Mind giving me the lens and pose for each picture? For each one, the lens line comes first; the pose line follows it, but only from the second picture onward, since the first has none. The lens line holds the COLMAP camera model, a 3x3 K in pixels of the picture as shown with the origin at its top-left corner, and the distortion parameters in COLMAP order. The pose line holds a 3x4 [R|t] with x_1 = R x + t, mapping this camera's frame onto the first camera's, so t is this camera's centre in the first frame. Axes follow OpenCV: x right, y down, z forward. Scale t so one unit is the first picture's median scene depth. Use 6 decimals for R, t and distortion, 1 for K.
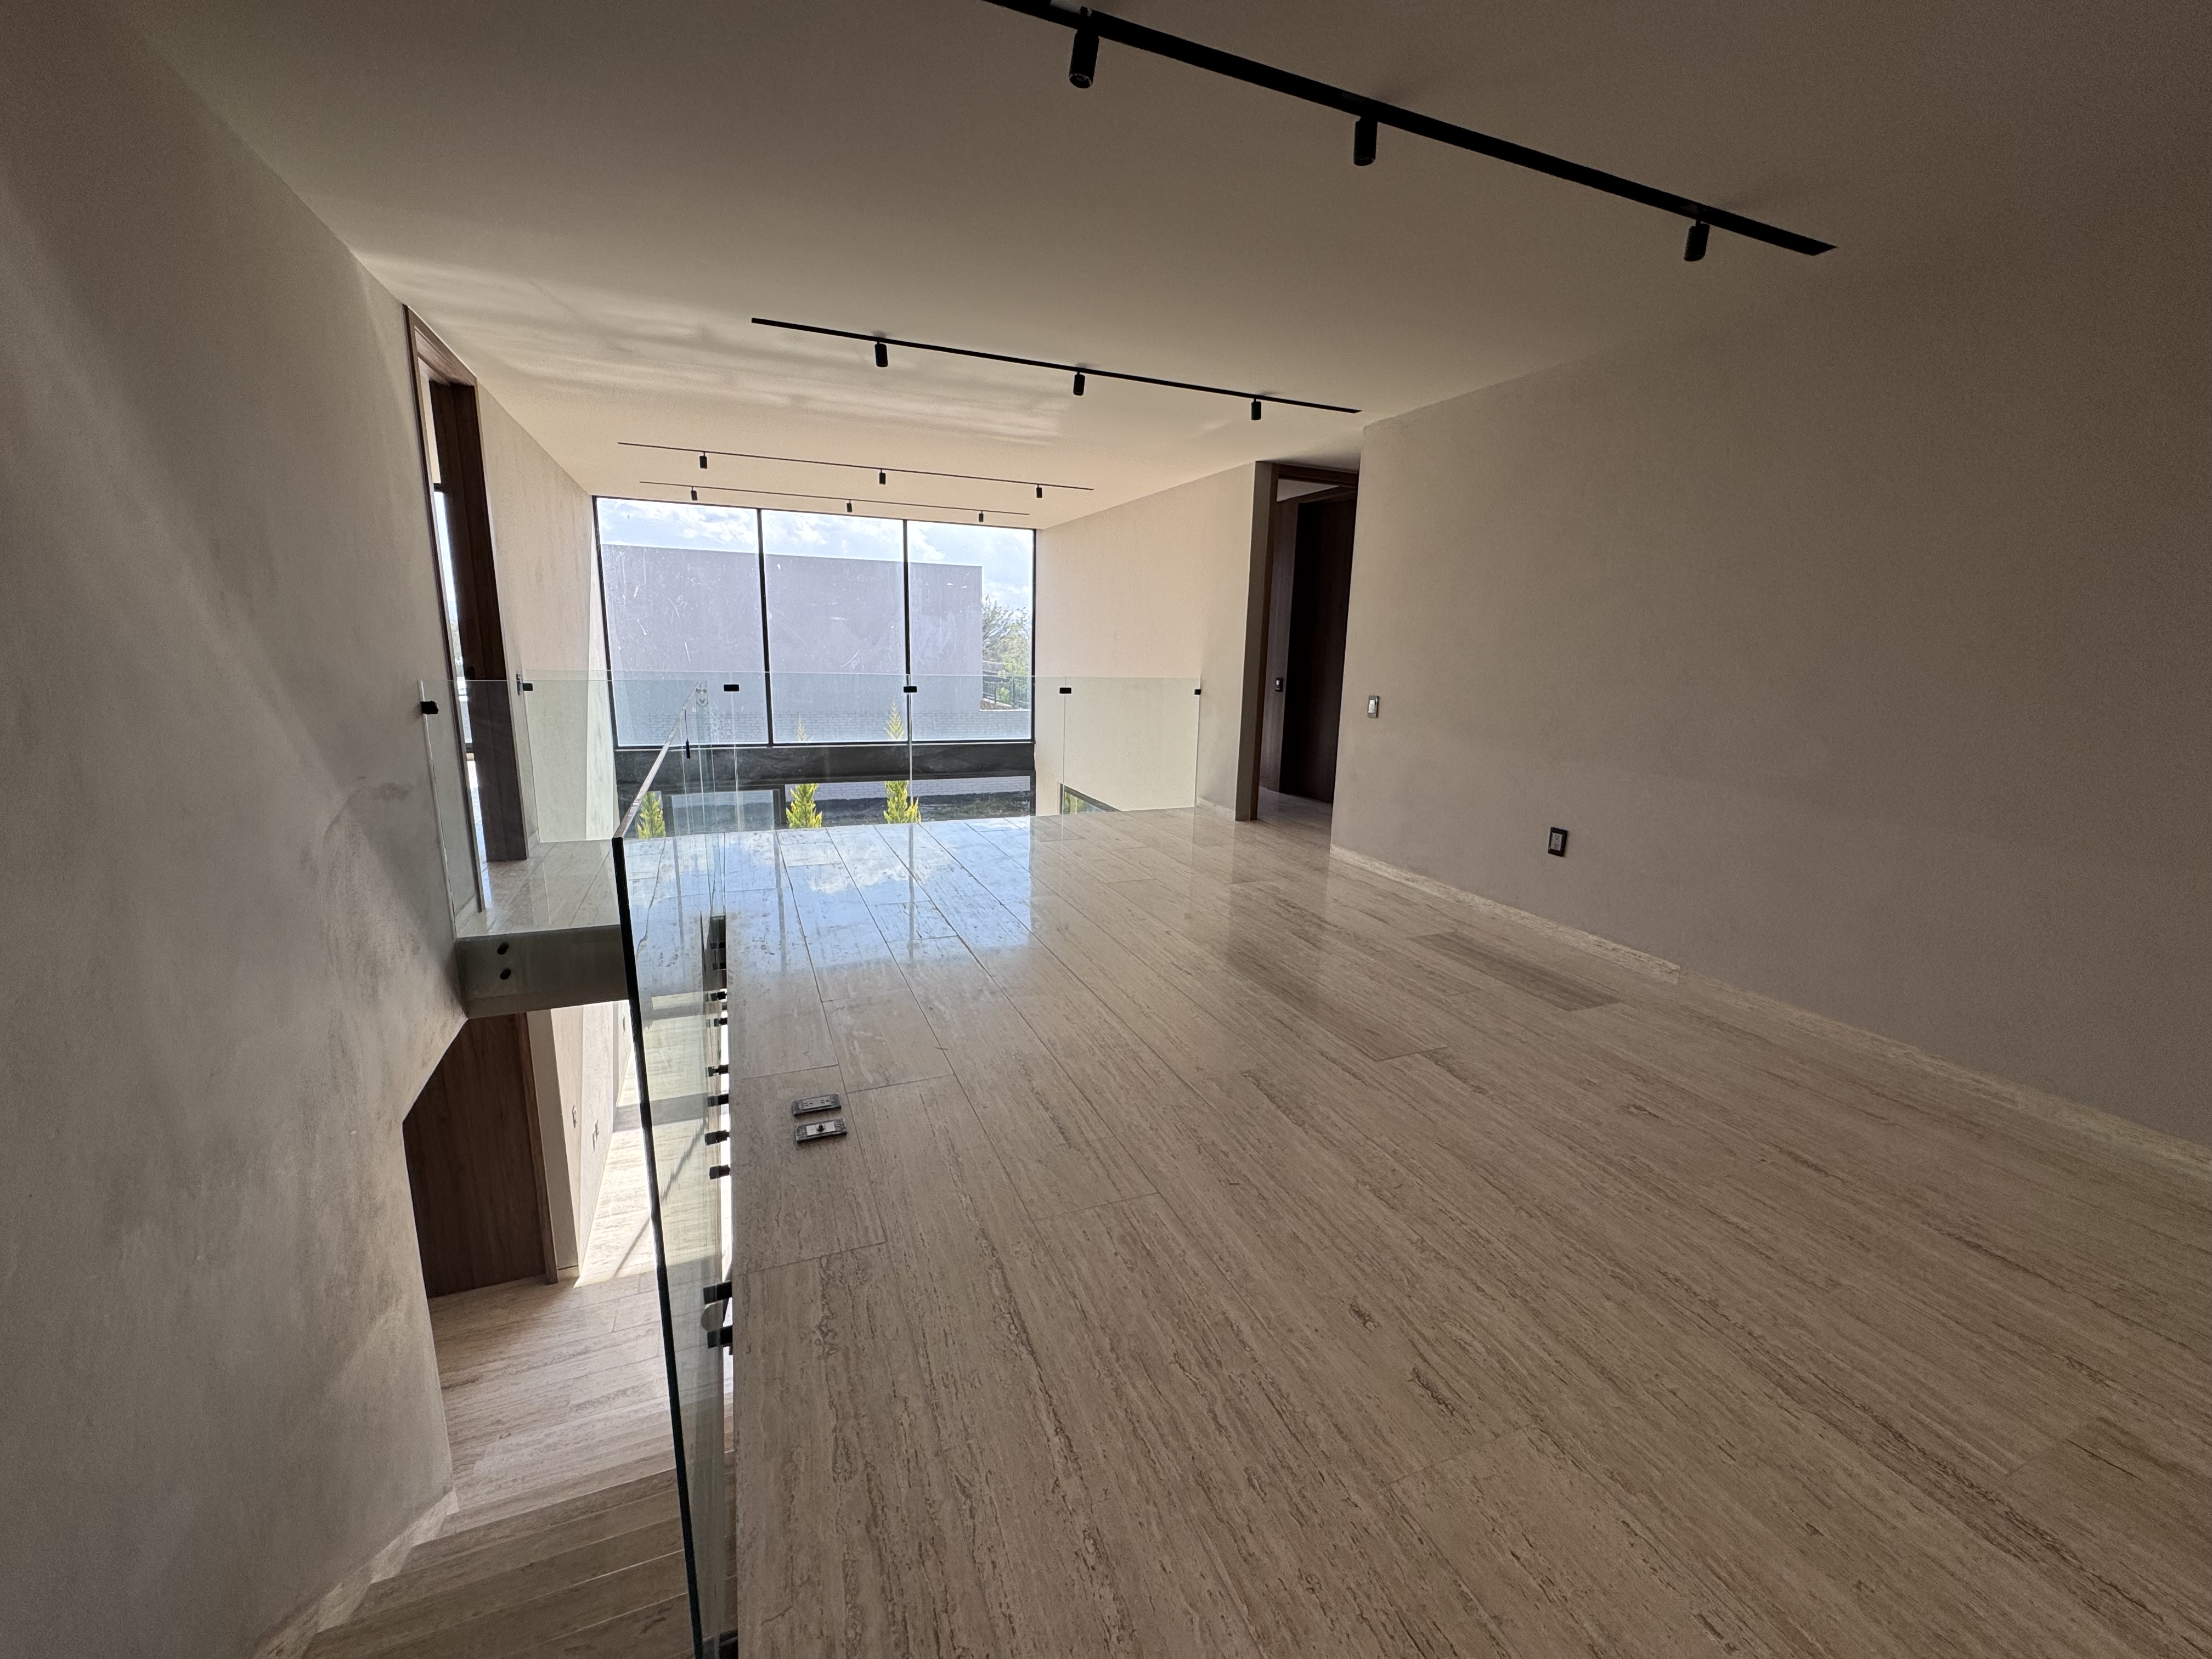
lens RADIAL K [[884.3, 0, 1106.1], [0, 884.3, 833.2], [0, 0, 1]] dist [-0.002750, 0.000882]
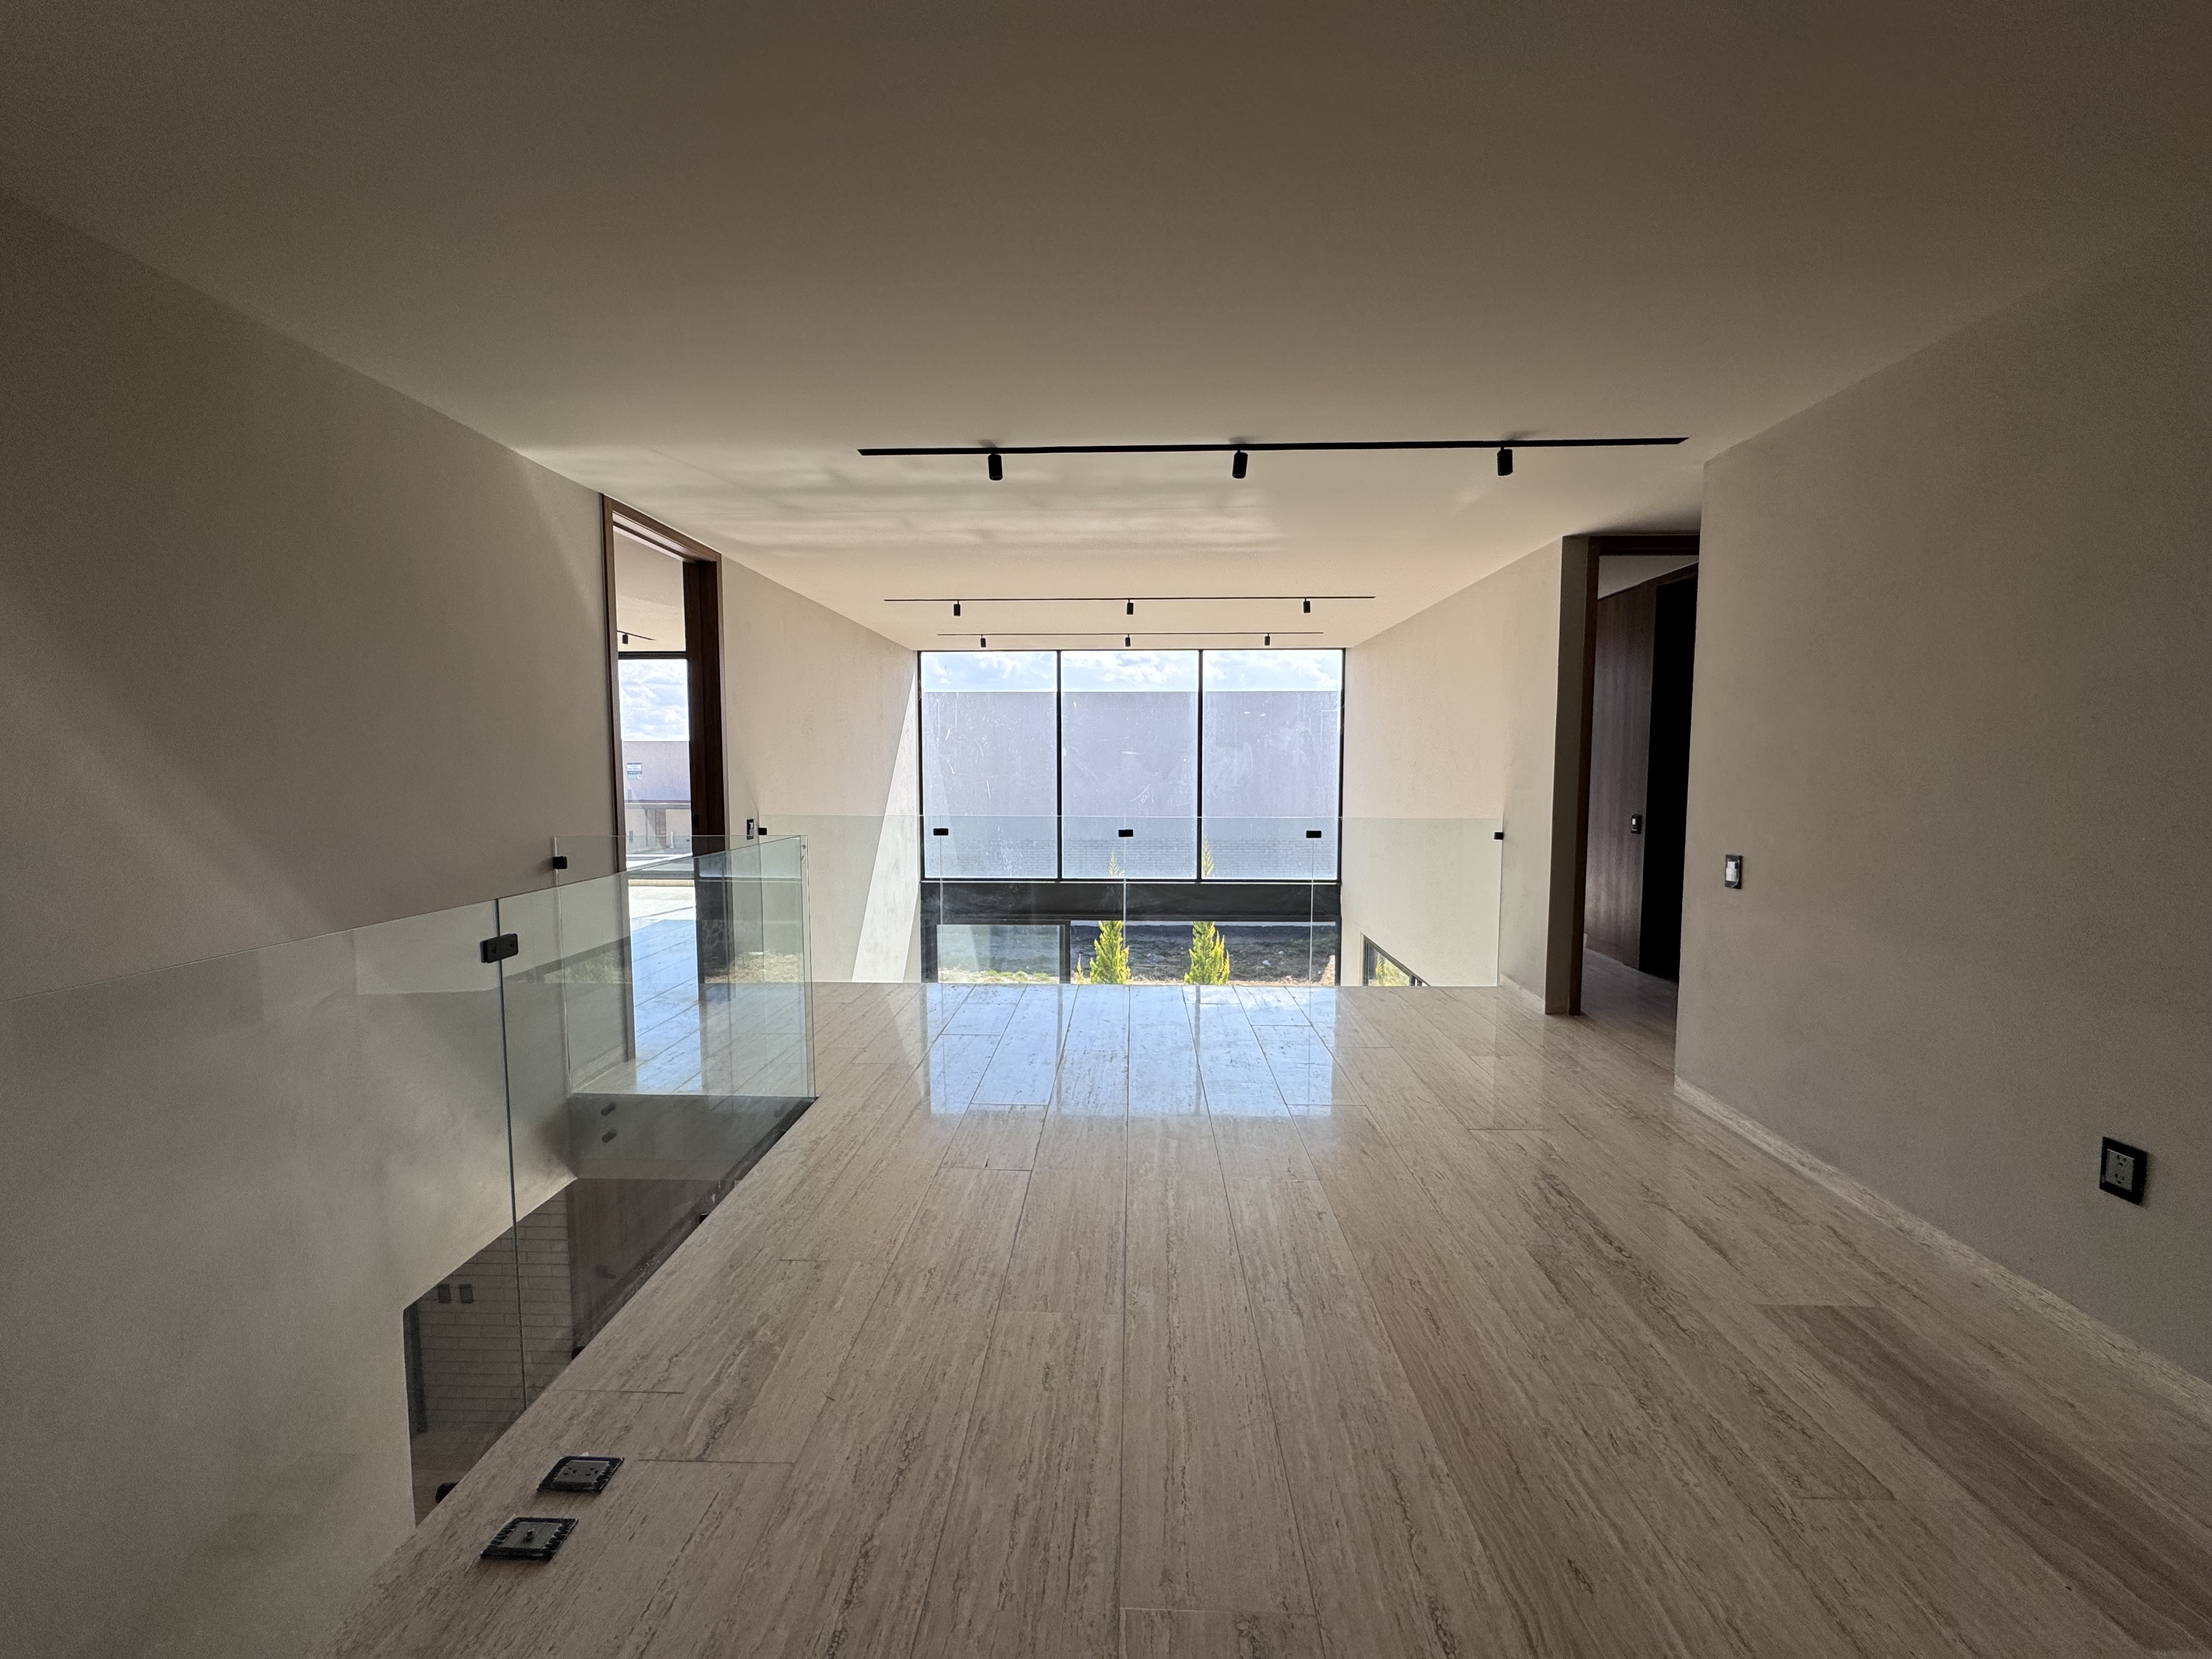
lens RADIAL K [[884.3, 0, 1108.5], [0, 884.3, 831.6], [0, 0, 1]] dist [-0.002750, 0.000882]
pose [[0.908027, 0.006973, -0.418854, 0.180200], [-0.065025, 0.990089, -0.124484, -0.071360], [0.413835, 0.140271, 0.899480, 0.263627]]
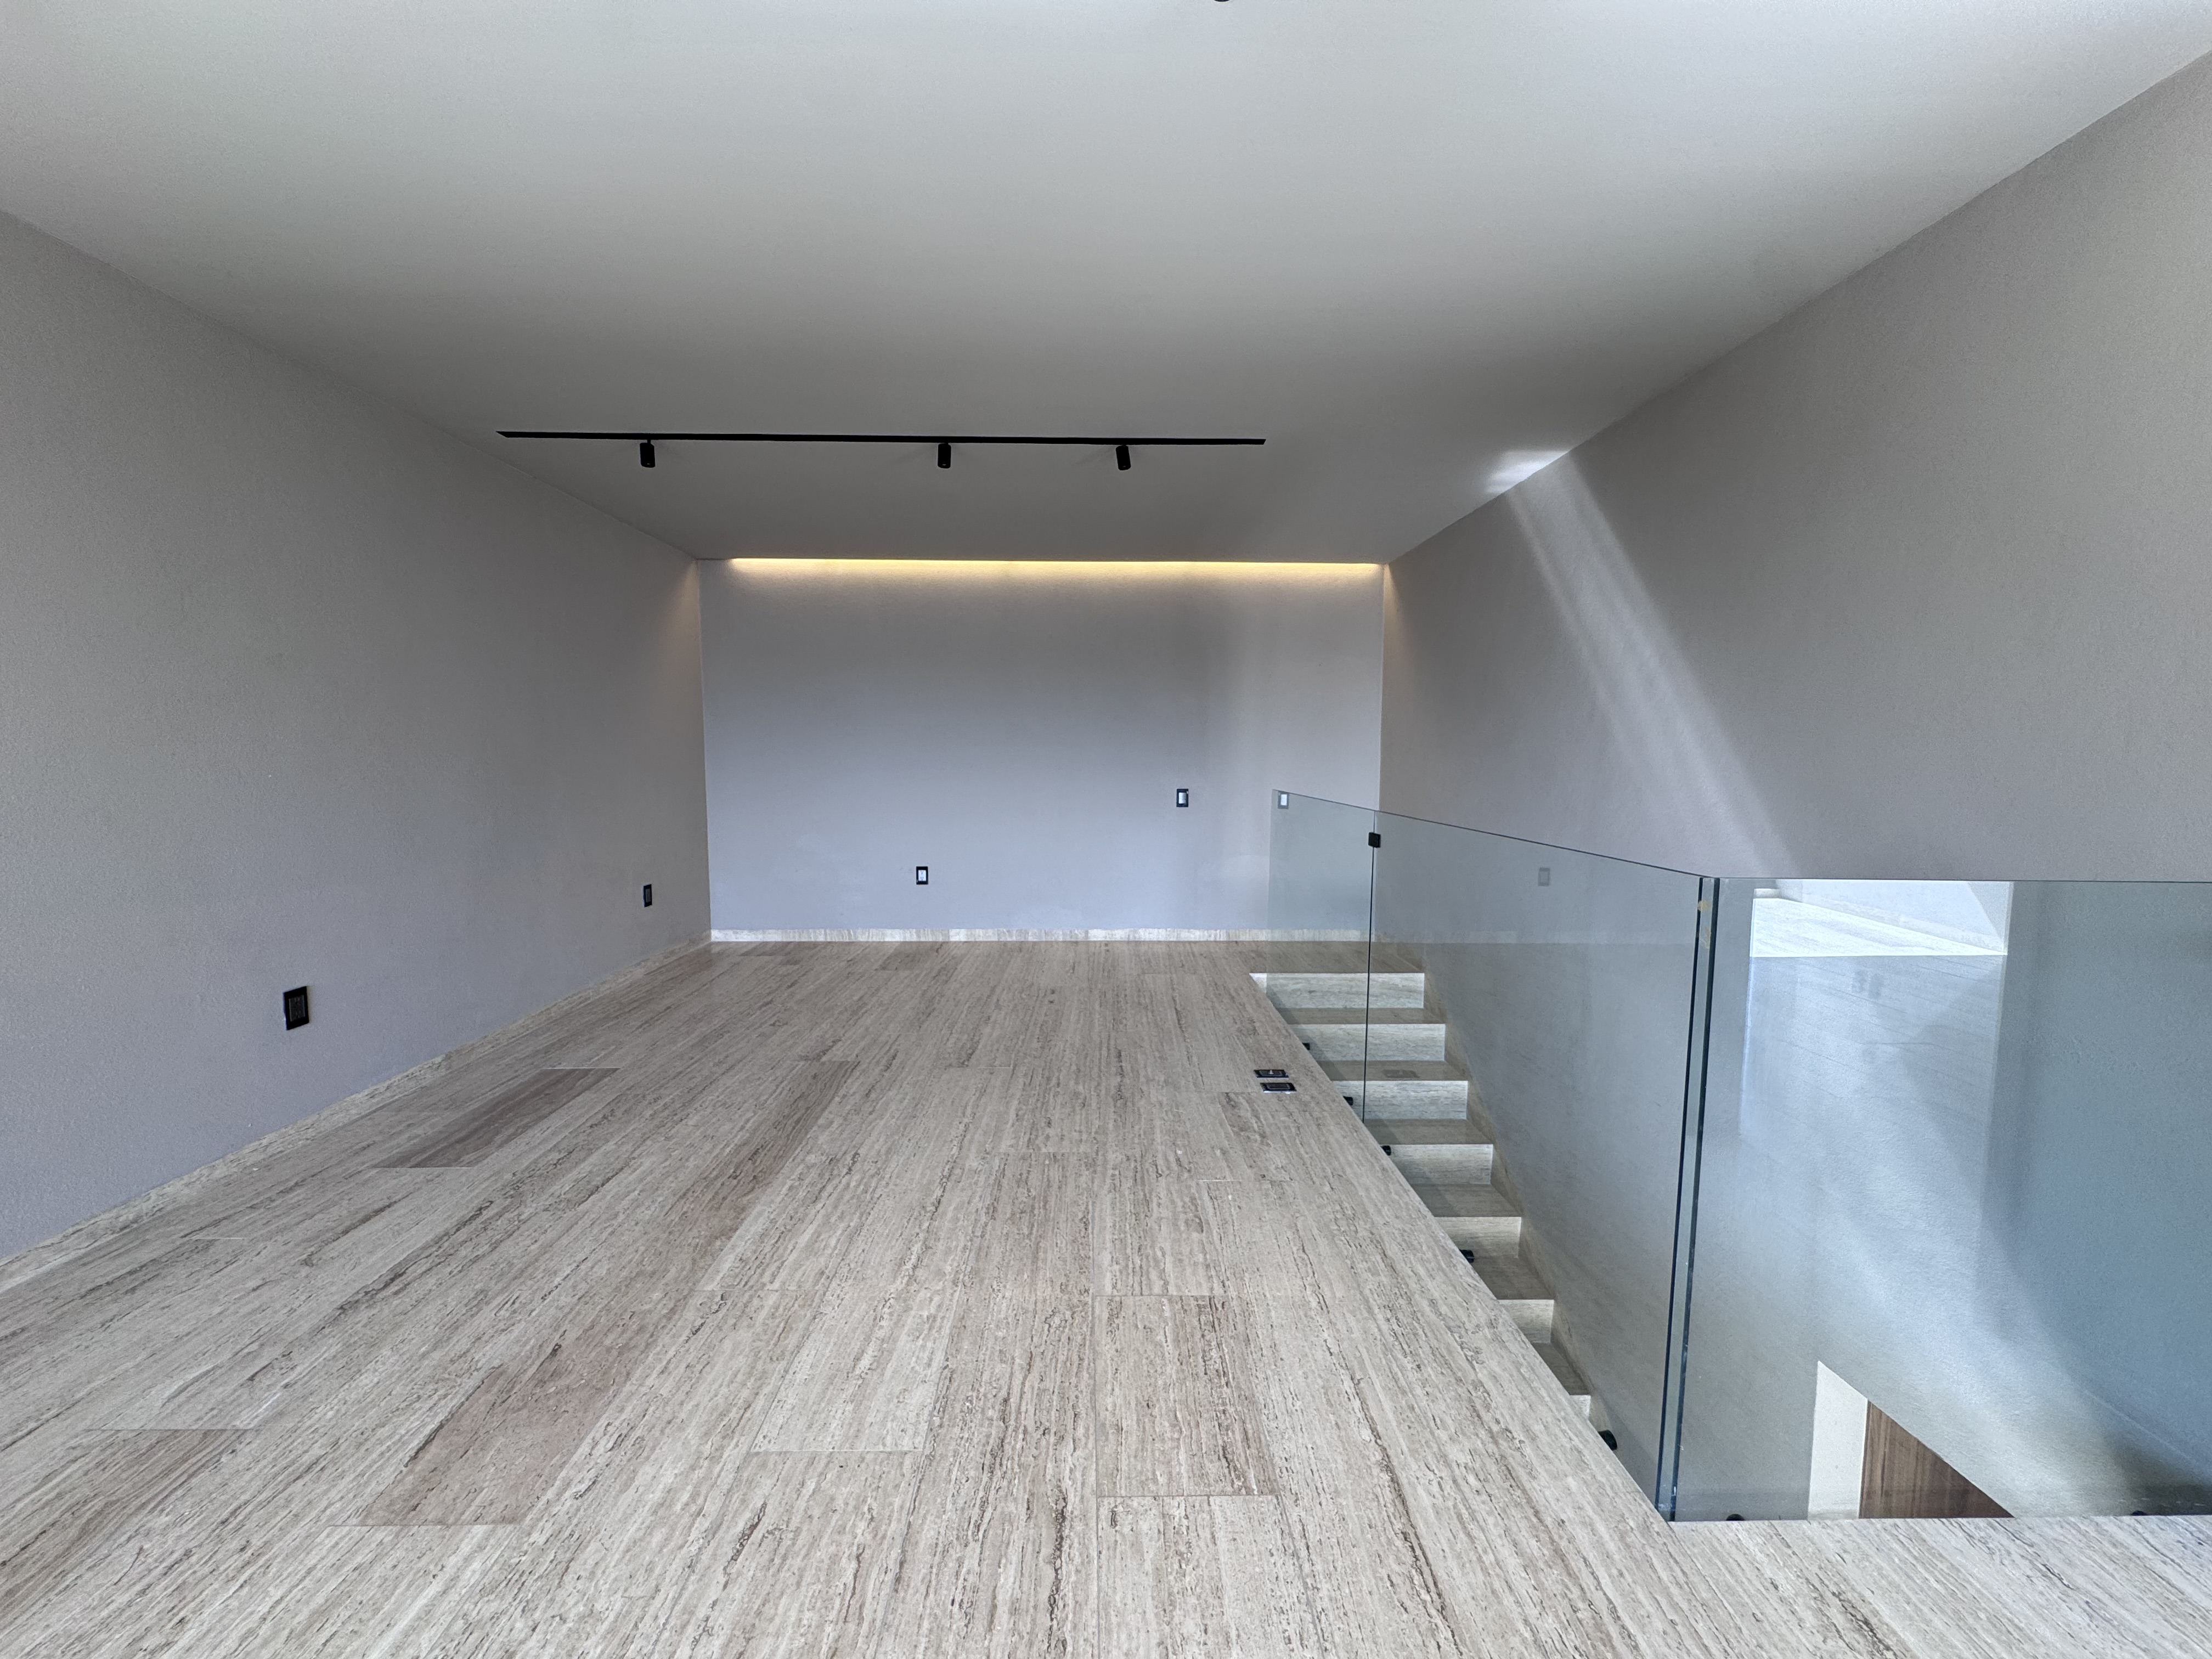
lens RADIAL K [[884.3, 0, 1107.8], [0, 884.3, 824.6], [0, 0, 1]] dist [-0.002750, 0.000882]
pose [[-0.928802, -0.058824, 0.365878, -0.306627], [0.050558, 0.957975, 0.282362, -0.266423], [-0.367112, 0.280756, -0.886795, 1.206112]]
